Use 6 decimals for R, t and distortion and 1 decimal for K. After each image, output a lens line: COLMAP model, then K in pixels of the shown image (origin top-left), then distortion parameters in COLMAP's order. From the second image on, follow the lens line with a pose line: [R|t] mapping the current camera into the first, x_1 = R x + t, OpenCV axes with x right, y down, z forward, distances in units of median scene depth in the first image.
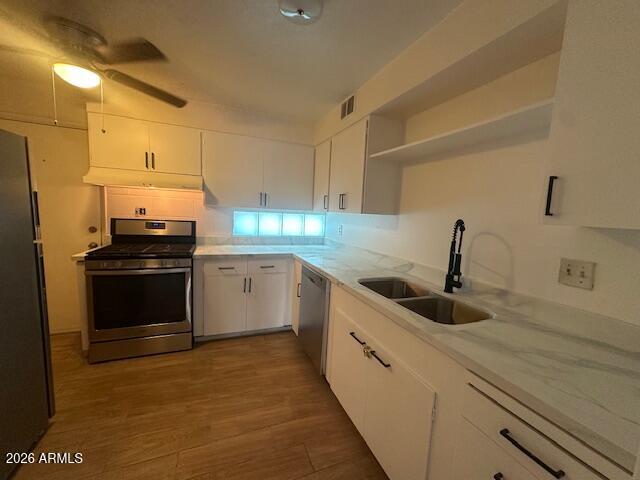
lens RADIAL K [[256.6, 0, 320.9], [0, 256.6, 240.4], [0, 0, 1]] dist [0.000412, -0.000123]
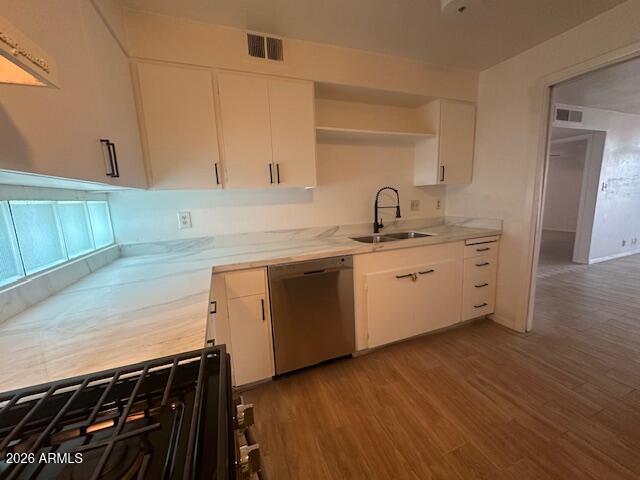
lens RADIAL K [[256.6, 0, 322.4], [0, 256.6, 239.7], [0, 0, 1]] dist [0.000412, -0.000123]
pose [[0.008379, -0.205420, 0.978638, -0.907978], [0.153426, 0.967348, 0.201736, -0.112936], [-0.988125, 0.148458, 0.039623, 1.068073]]
